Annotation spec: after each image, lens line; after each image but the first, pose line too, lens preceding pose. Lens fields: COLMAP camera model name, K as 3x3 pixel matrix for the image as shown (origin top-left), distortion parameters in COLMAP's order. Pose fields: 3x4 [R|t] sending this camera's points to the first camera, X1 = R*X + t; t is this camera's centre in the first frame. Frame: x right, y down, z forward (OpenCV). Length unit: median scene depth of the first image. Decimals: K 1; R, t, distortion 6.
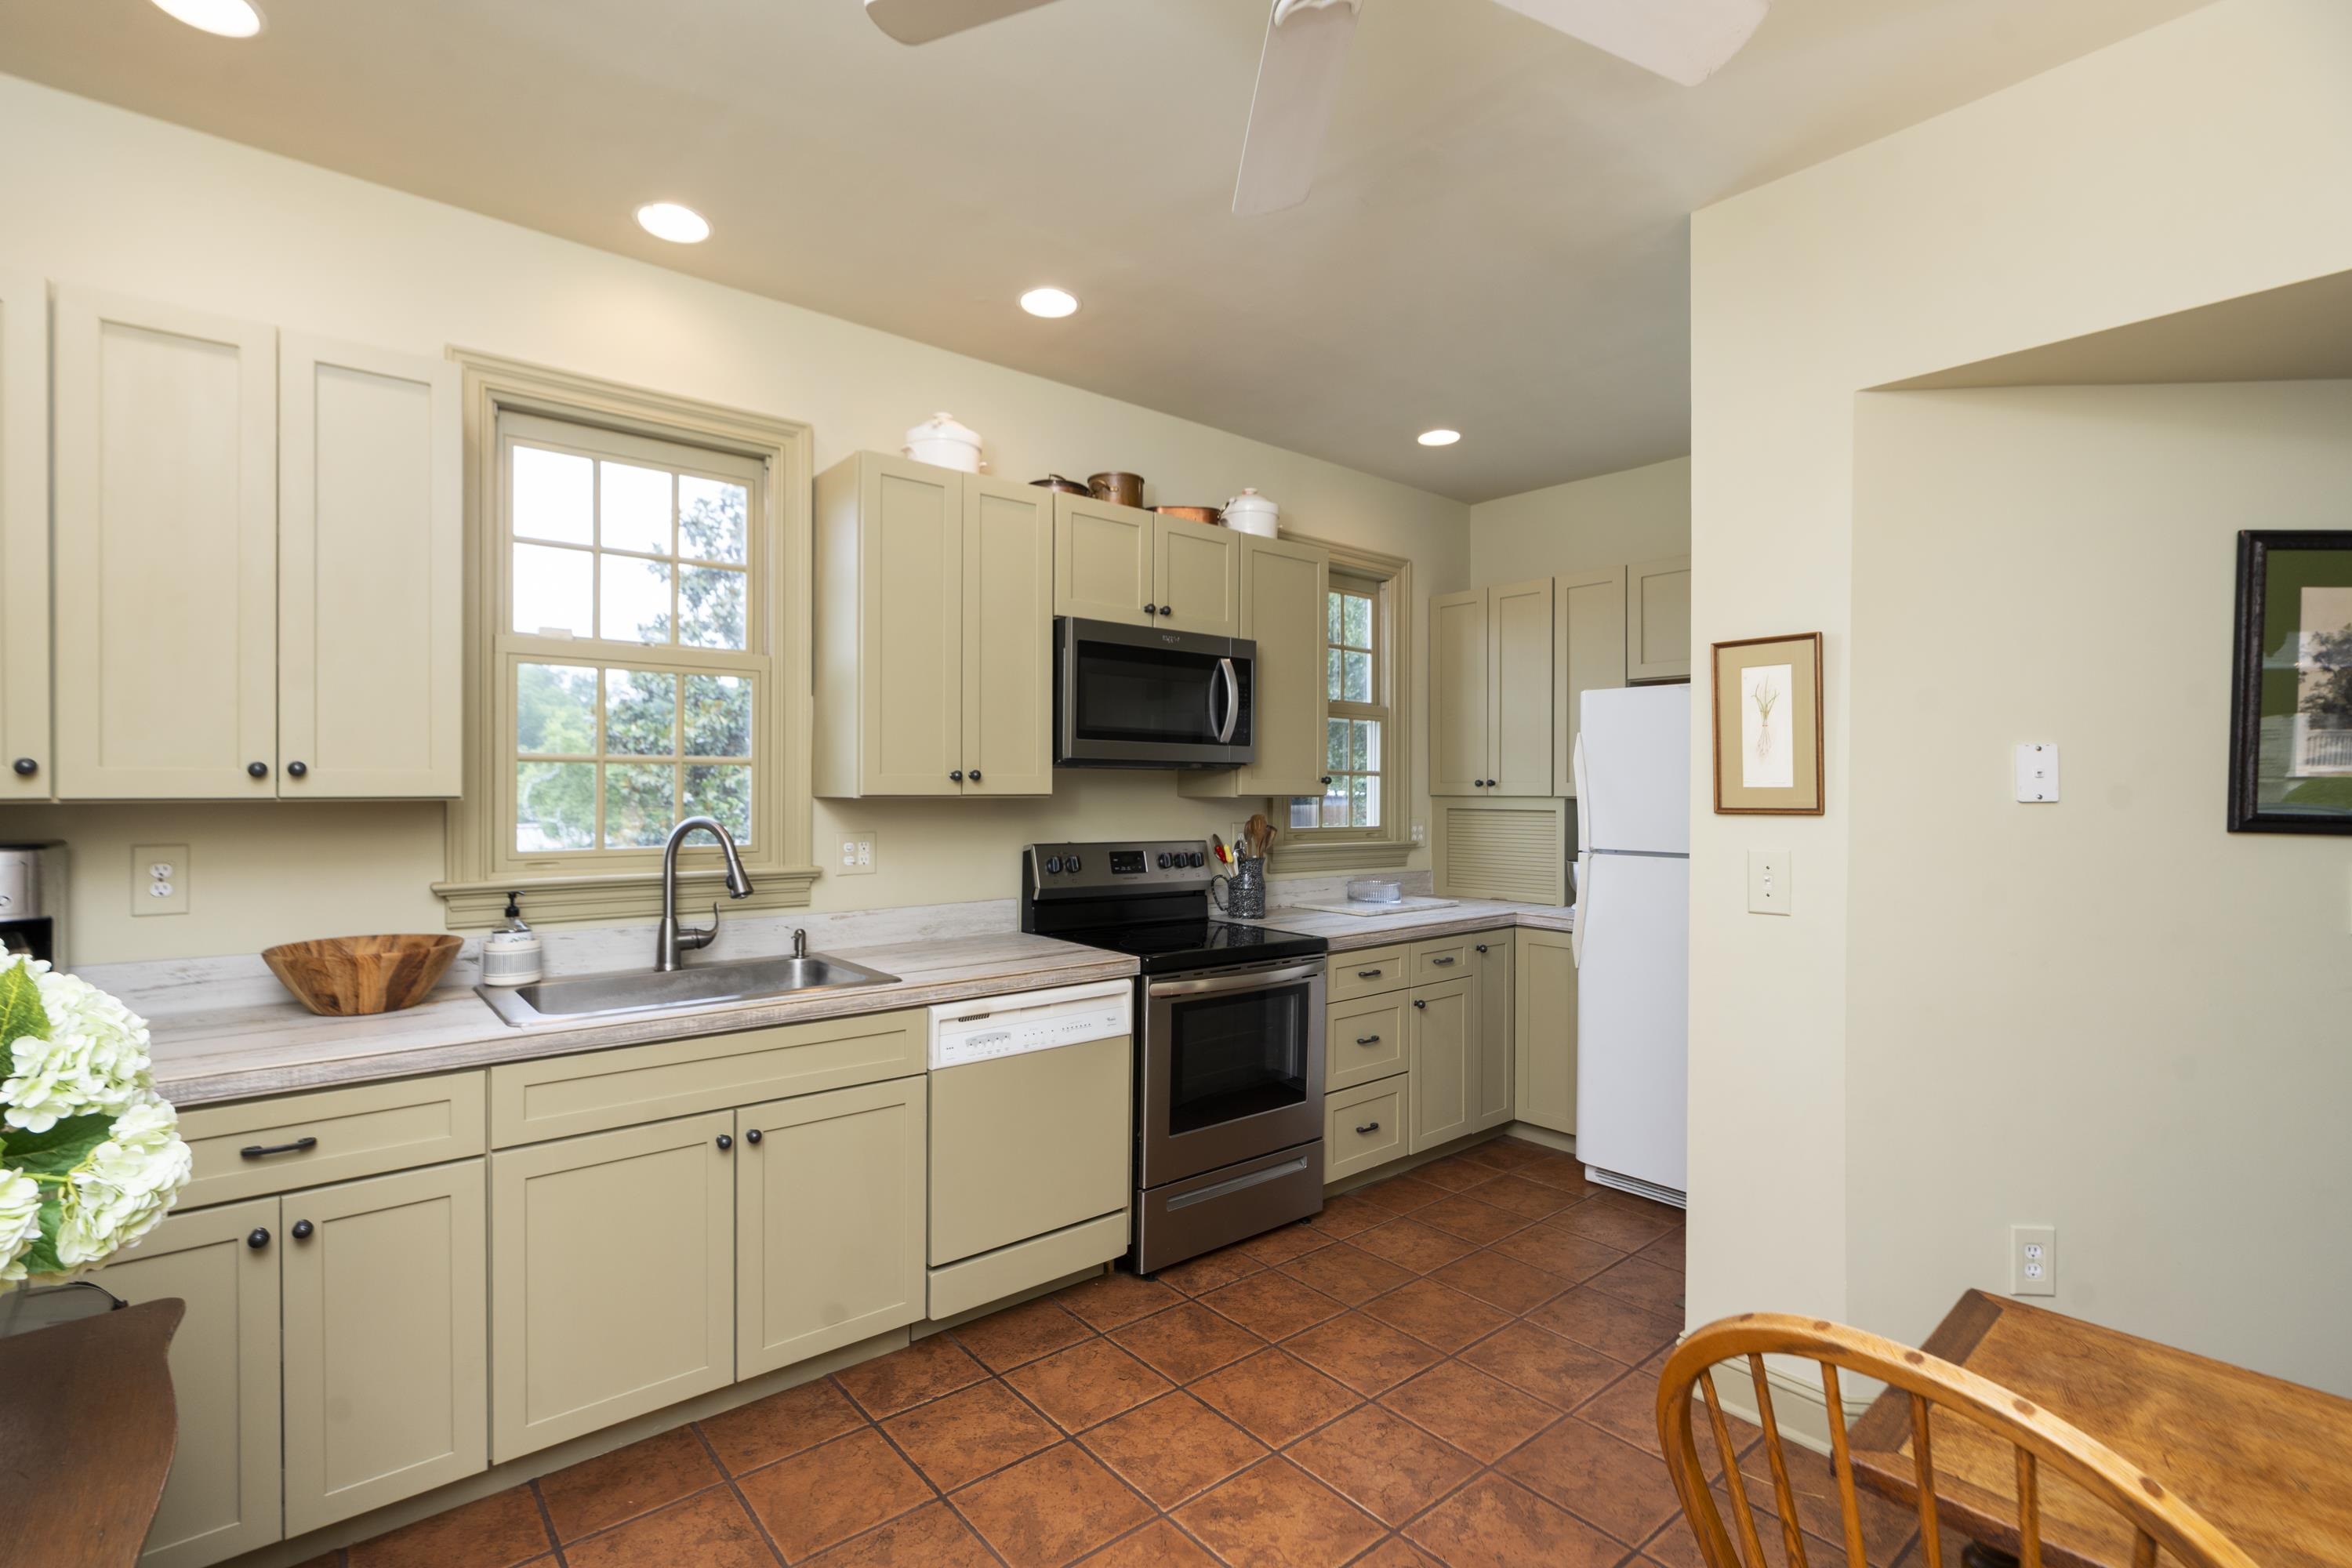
lens RADIAL K [[1081.2, 0, 1170.9], [0, 1081.2, 791.6], [0, 0, 1]] dist [0.002299, 0.000226]
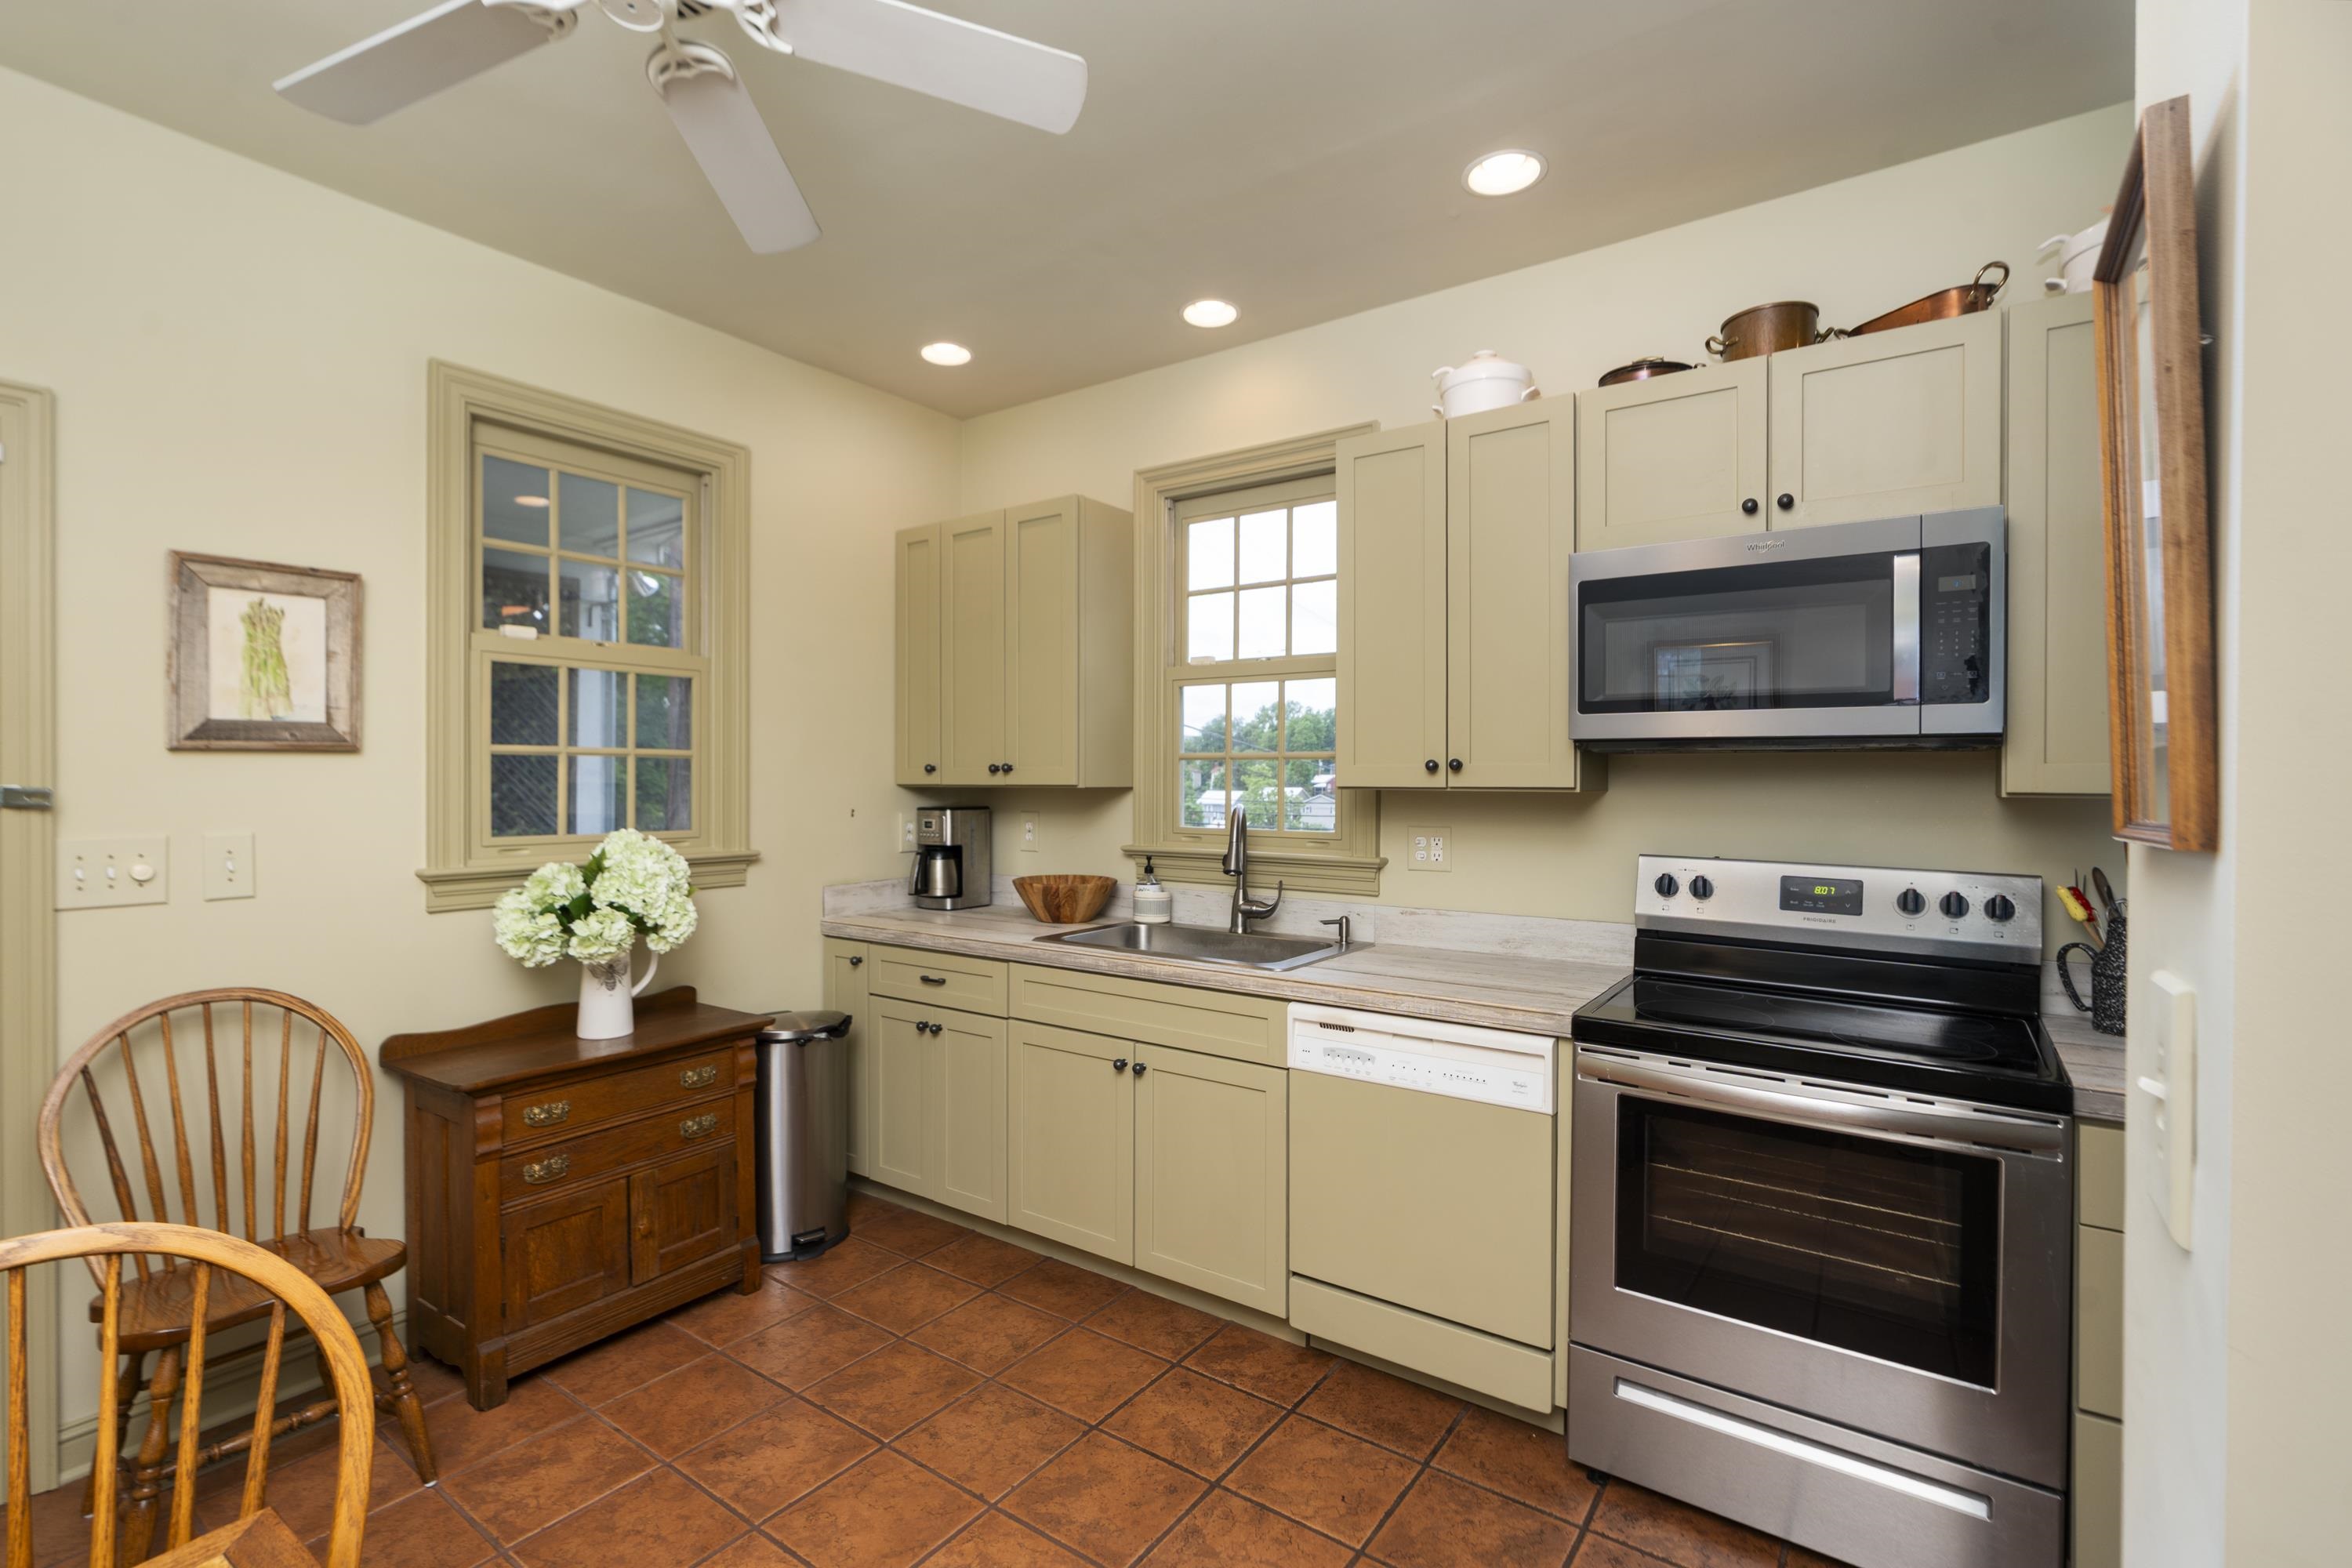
lens RADIAL K [[1081.2, 0, 1104.3], [0, 1081.2, 773.4], [0, 0, 1]] dist [0.002299, 0.000226]
pose [[0.223619, -0.006073, -0.974658, 0.679801], [-0.003947, 0.999967, -0.007137, -0.000896], [0.974669, 0.005443, 0.223588, 0.602341]]
